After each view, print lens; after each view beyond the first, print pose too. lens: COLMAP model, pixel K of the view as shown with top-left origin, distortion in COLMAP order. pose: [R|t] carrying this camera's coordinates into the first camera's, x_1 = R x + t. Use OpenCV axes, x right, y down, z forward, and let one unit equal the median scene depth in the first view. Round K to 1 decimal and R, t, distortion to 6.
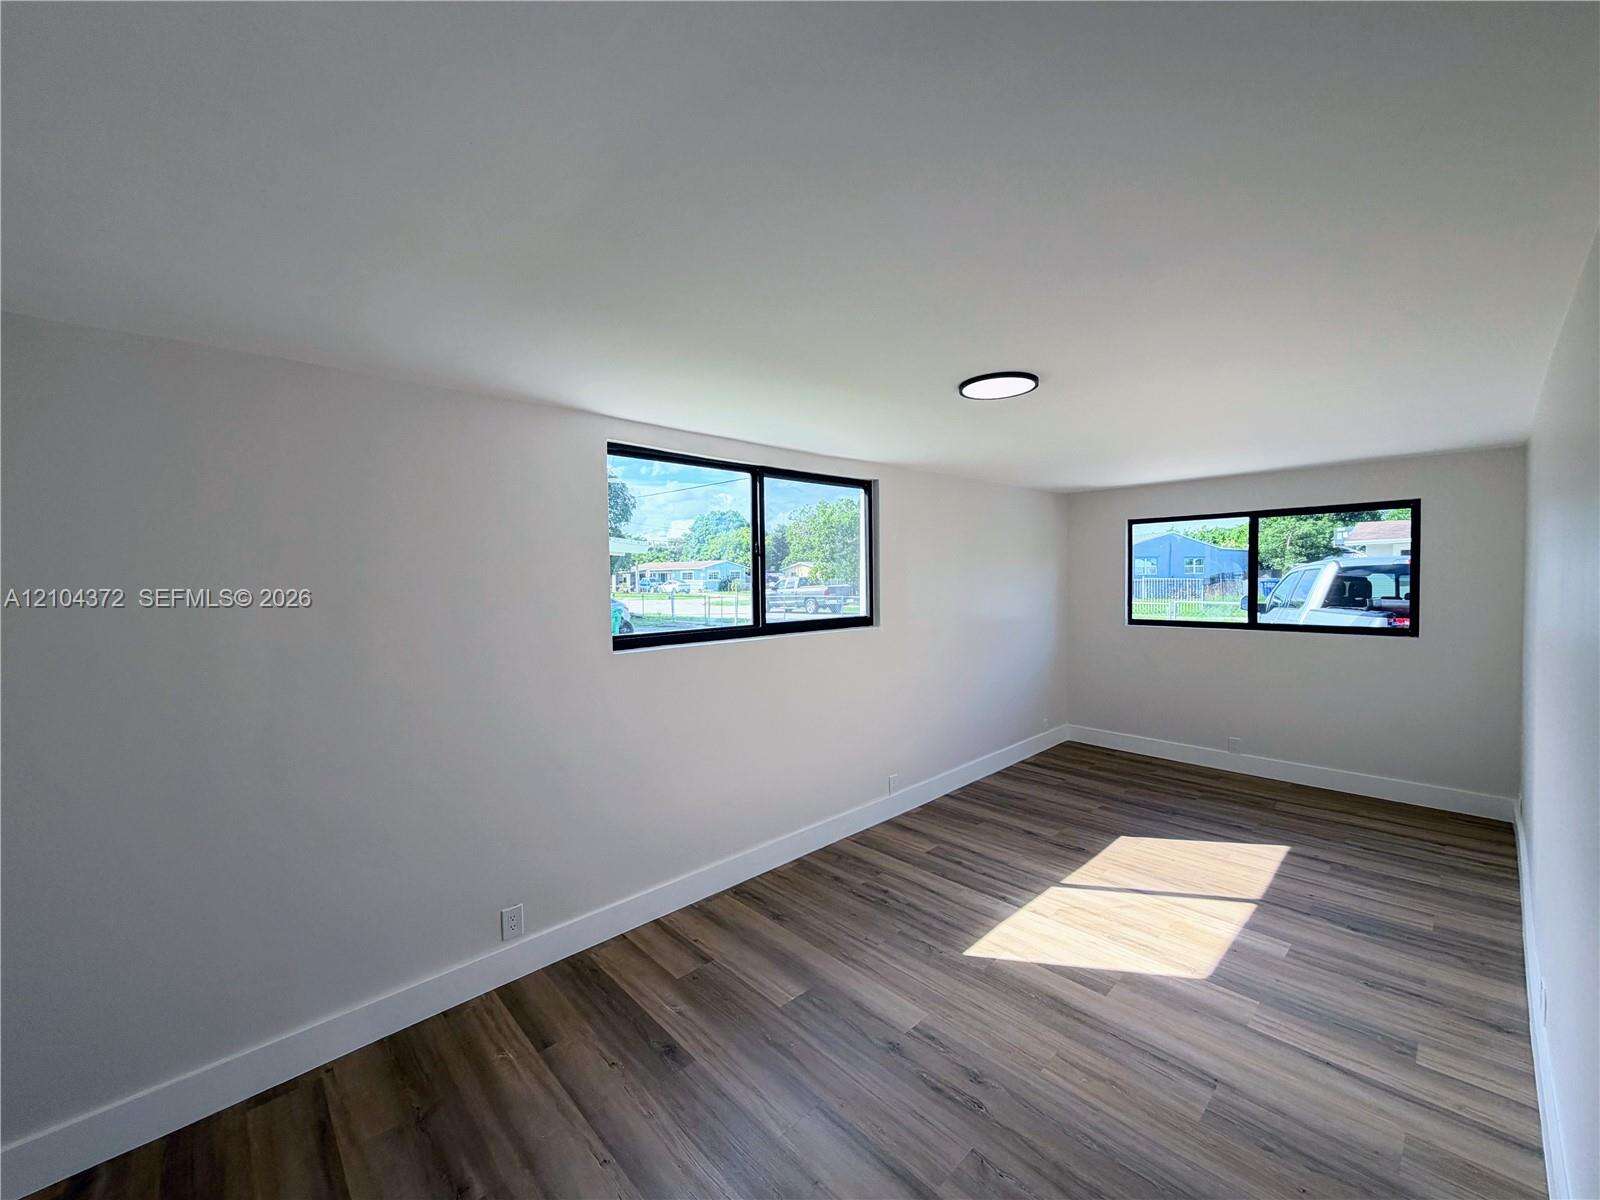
lens RADIAL K [[638.6, 0, 800.0], [0, 638.6, 600.0], [0, 0, 1]] dist [-0.000392, 0.000450]
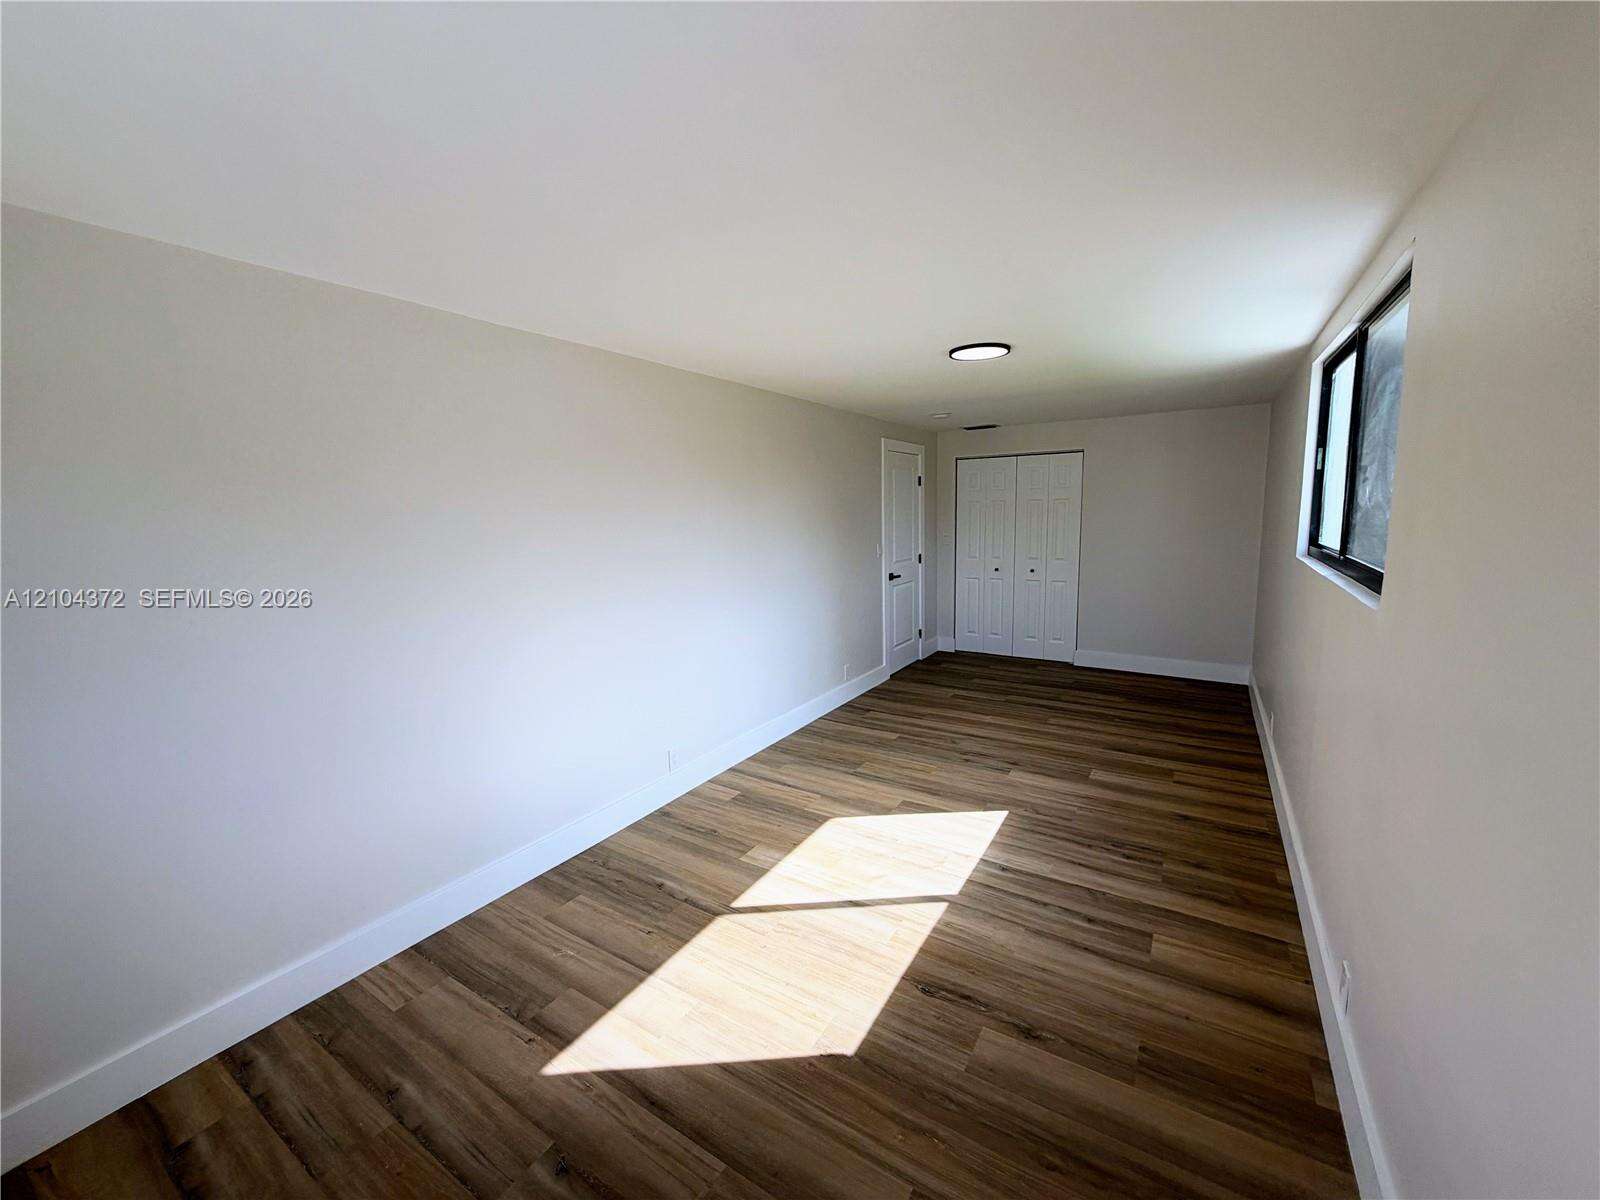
lens RADIAL K [[638.6, 0, 800.0], [0, 638.6, 600.0], [0, 0, 1]] dist [-0.000392, 0.000450]
pose [[-0.967953, 0.077348, -0.238922, 0.773916], [0.034114, 0.983066, 0.180049, -0.067346], [0.248803, 0.166129, -0.954200, 1.710385]]
